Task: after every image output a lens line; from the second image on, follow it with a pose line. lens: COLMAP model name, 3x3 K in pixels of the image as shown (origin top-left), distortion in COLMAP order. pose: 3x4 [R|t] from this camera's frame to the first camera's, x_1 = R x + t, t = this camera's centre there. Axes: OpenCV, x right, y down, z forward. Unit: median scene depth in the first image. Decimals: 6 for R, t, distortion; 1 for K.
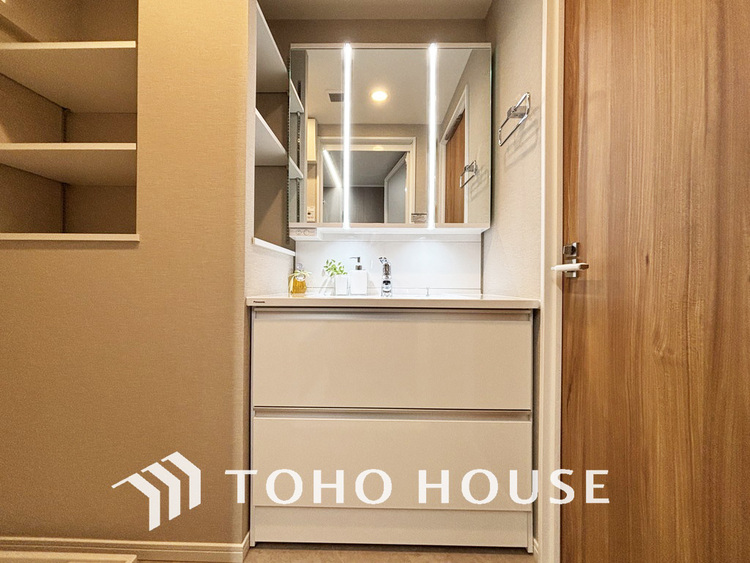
lens RADIAL K [[302.3, 0, 373.6], [0, 302.3, 280.7], [0, 0, 1]] dist [0.001433, -0.000090]
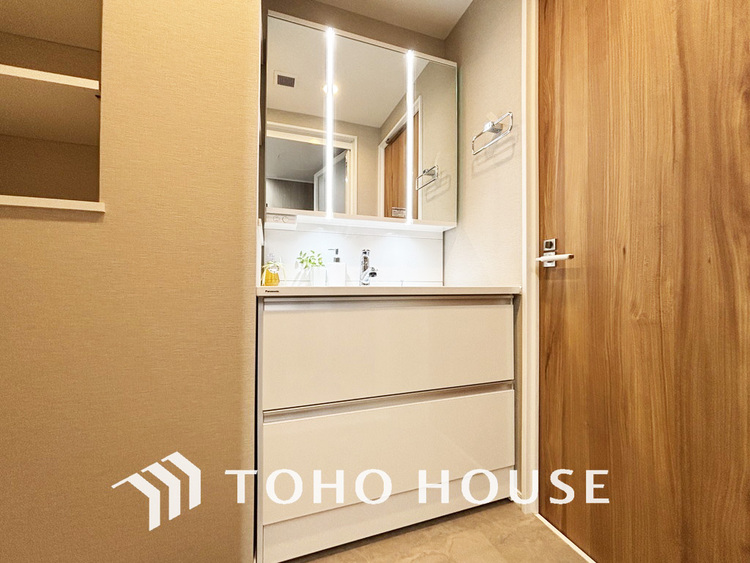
lens RADIAL K [[302.3, 0, 373.6], [0, 302.3, 280.7], [0, 0, 1]] dist [0.001433, -0.000090]
pose [[0.940848, -0.000622, 0.338827, -0.420075], [0.003029, 0.999974, -0.006577, 0.048763], [-0.338814, 0.007215, 0.940826, 0.070731]]
